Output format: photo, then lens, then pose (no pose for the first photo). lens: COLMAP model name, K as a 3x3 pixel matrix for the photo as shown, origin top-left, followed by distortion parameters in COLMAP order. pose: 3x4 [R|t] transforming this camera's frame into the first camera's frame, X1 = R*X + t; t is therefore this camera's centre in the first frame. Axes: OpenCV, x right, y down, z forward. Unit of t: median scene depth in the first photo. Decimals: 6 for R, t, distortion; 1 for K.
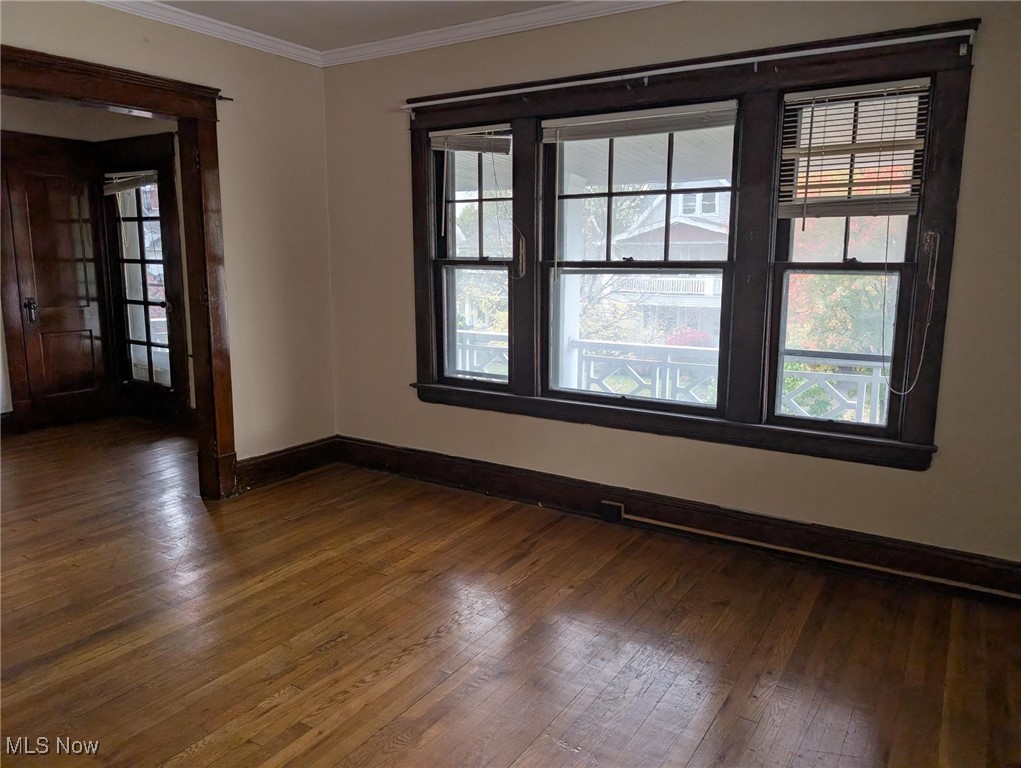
lens RADIAL K [[740.3, 0, 511.9], [0, 740.3, 378.1], [0, 0, 1]] dist [0.048184, -0.044023]
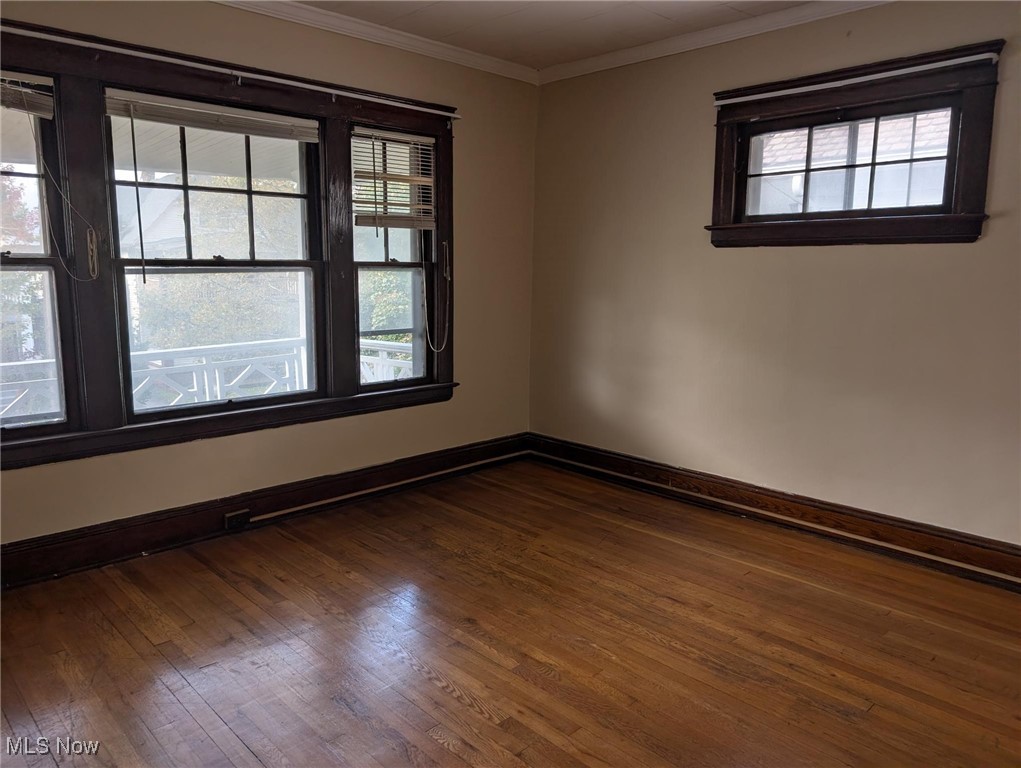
lens RADIAL K [[740.3, 0, 511.9], [0, 740.3, 378.1], [0, 0, 1]] dist [0.048184, -0.044023]
pose [[0.230678, -0.154328, 0.960713, -0.775499], [0.153052, 0.980806, 0.120806, -0.072558], [-0.960918, 0.119171, 0.249871, 0.453393]]
